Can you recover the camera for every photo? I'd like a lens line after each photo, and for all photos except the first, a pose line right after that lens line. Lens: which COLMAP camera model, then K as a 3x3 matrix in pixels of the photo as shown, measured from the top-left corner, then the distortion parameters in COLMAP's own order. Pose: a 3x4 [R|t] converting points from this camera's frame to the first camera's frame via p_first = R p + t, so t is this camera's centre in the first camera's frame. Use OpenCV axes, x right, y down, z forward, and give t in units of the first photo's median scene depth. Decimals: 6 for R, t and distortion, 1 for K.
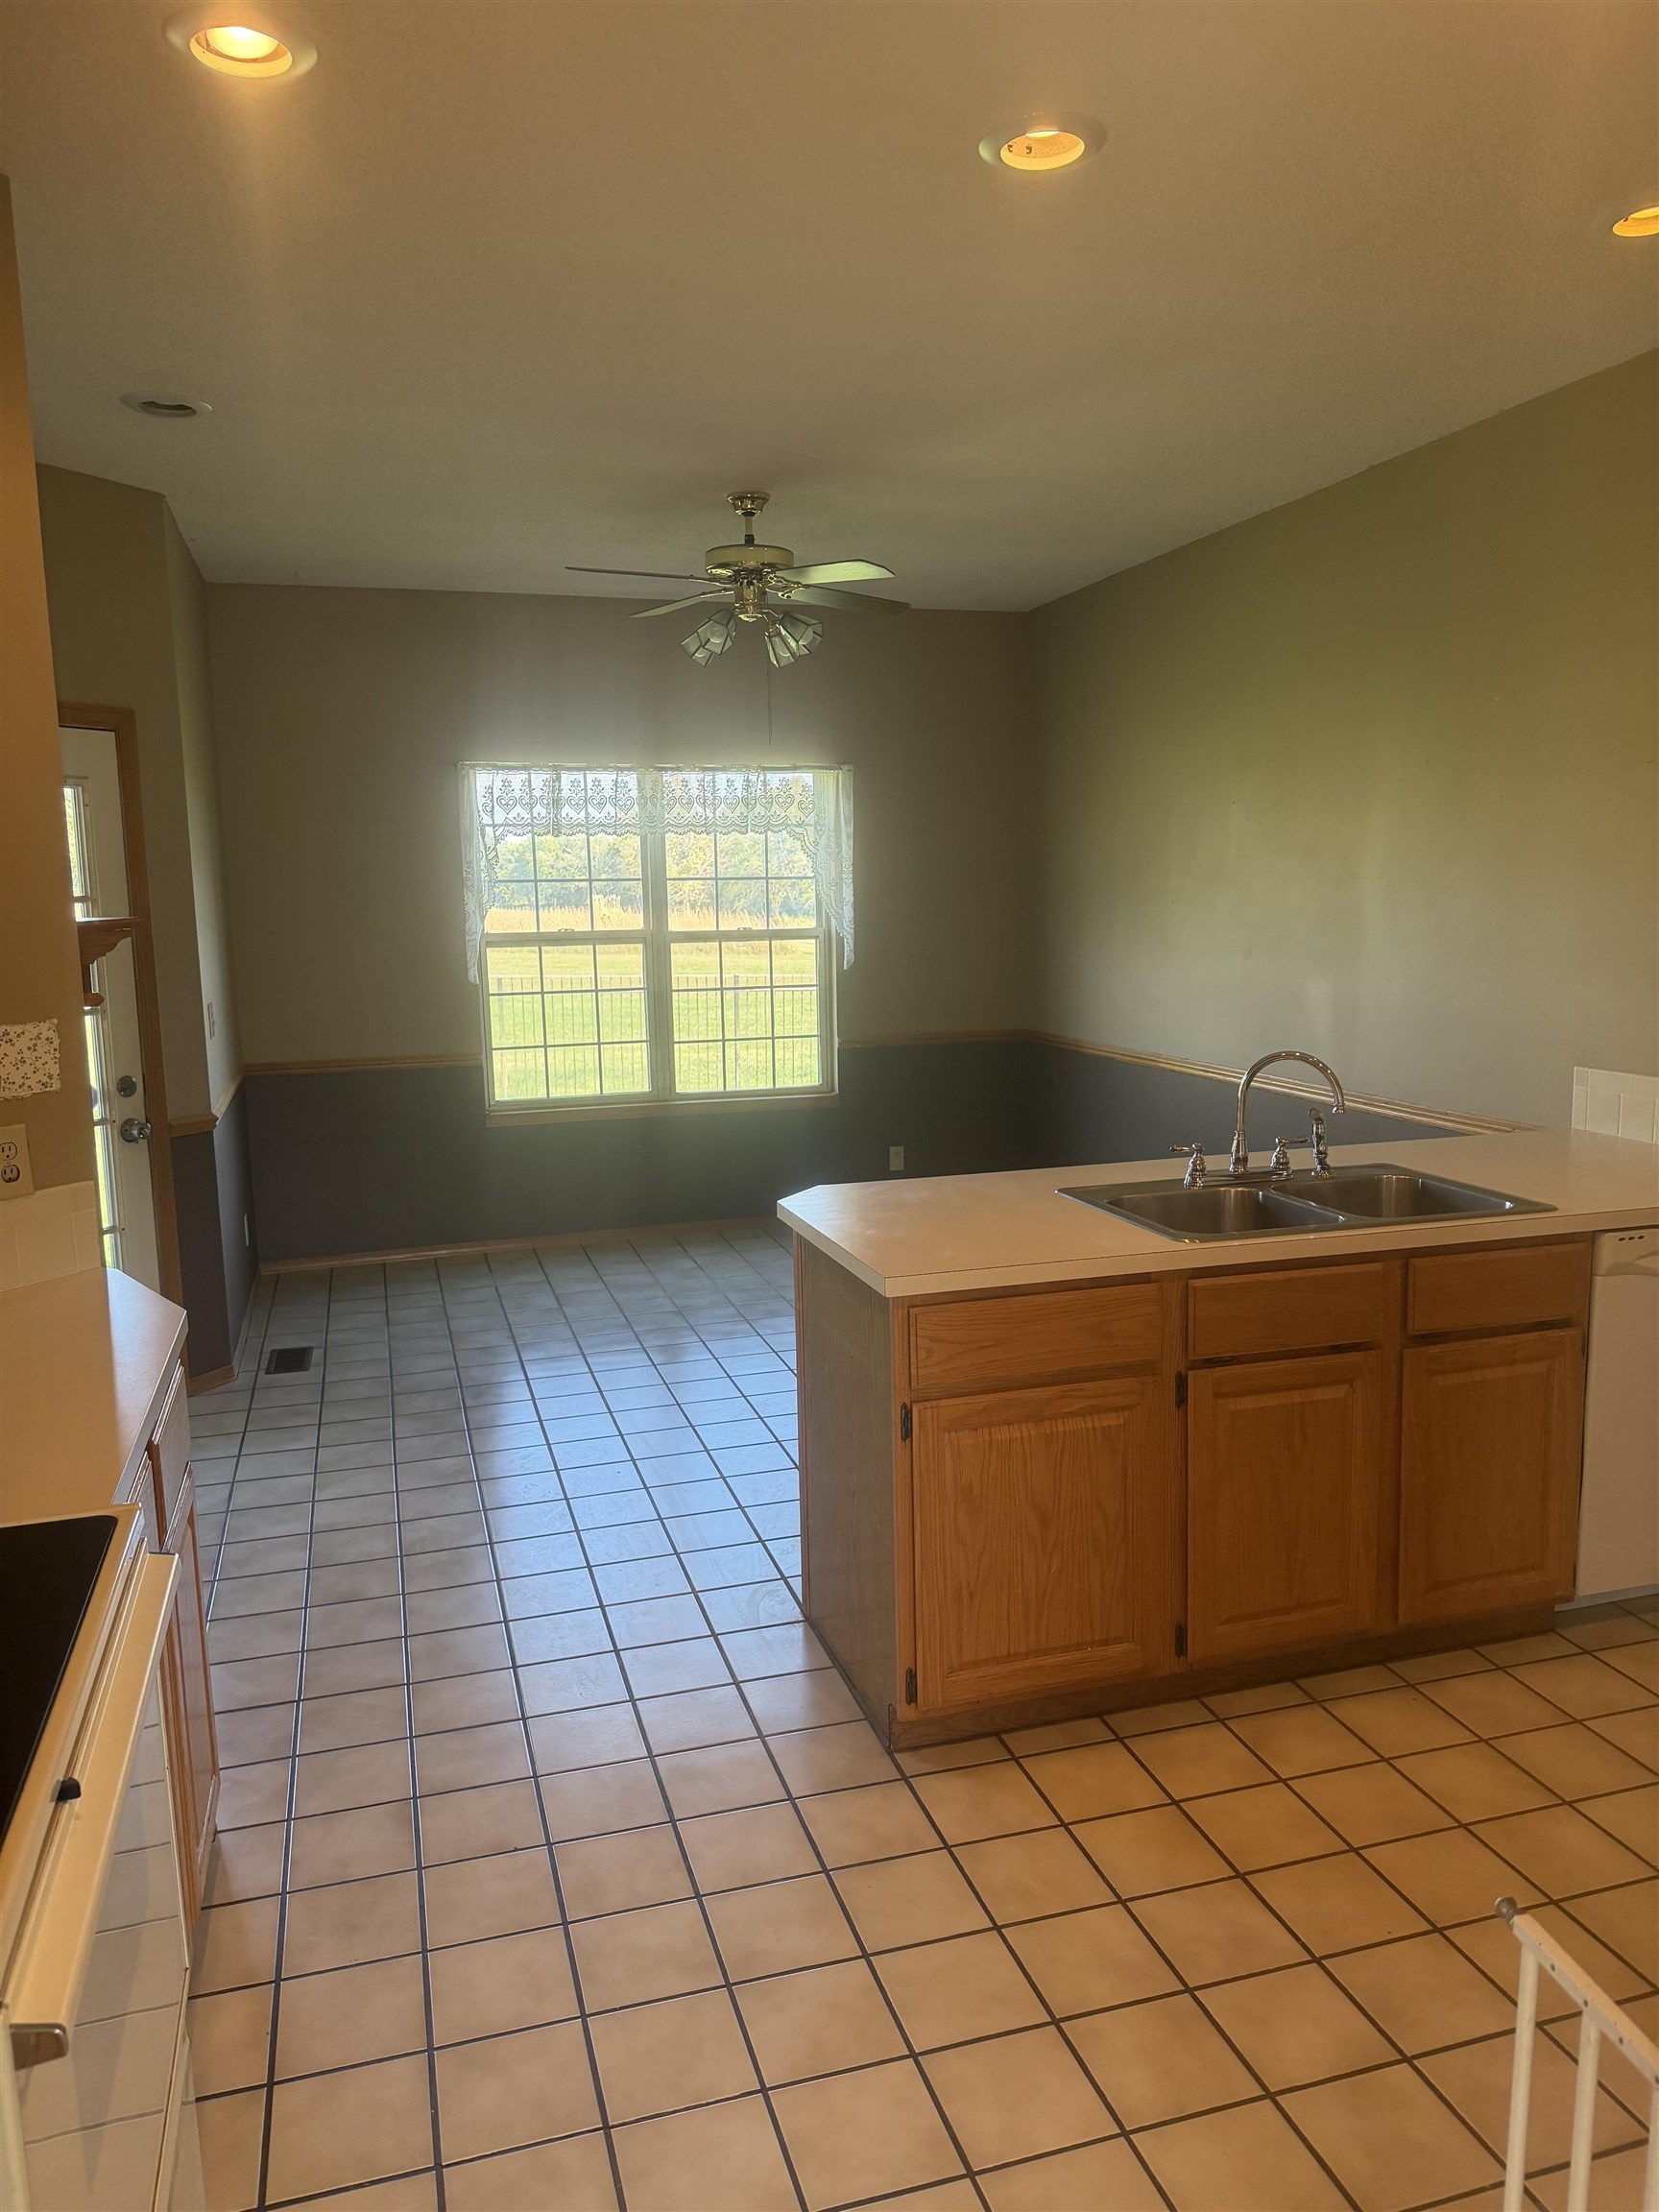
lens RADIAL K [[1547.1, 0, 821.2], [0, 1547.1, 1116.8], [0, 0, 1]] dist [0.141055, -0.221535]
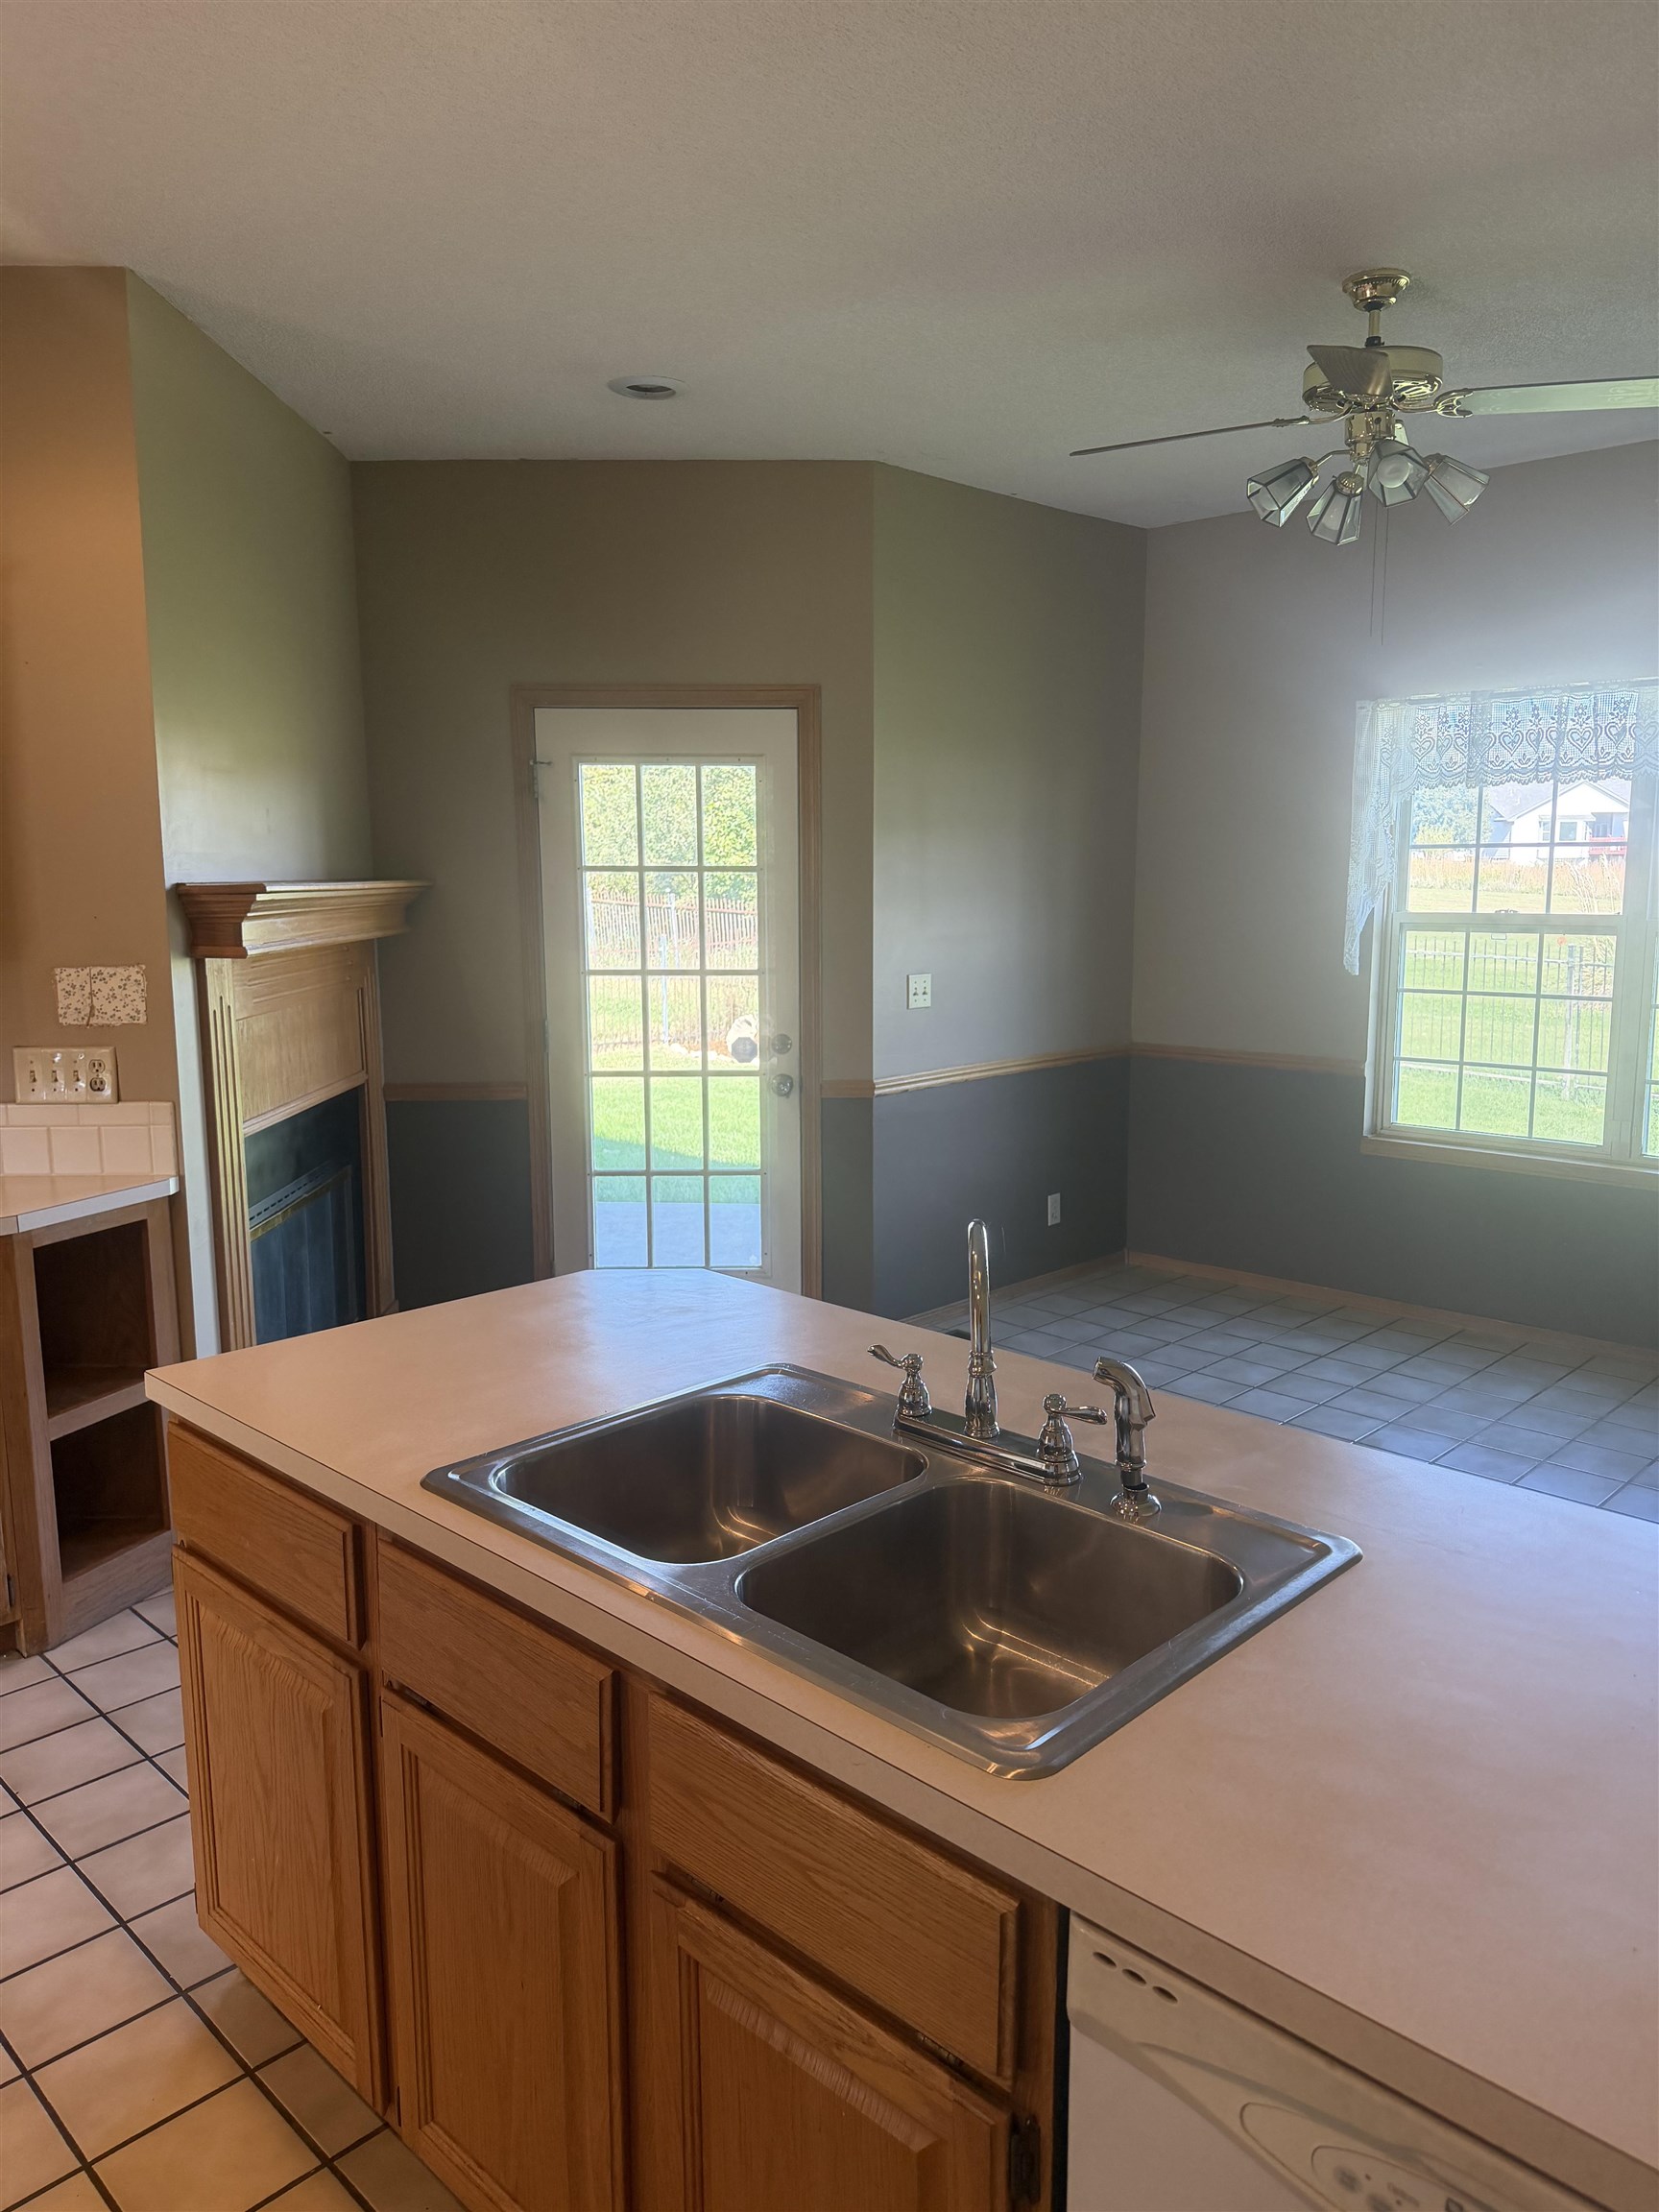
lens RADIAL K [[1547.1, 0, 821.2], [0, 1547.1, 1116.8], [0, 0, 1]] dist [0.141055, -0.221535]
pose [[0.483260, 0.160841, -0.860575, 0.664605], [-0.135391, 0.984883, 0.108045, -0.118749], [0.864944, 0.064301, 0.497732, 0.680086]]
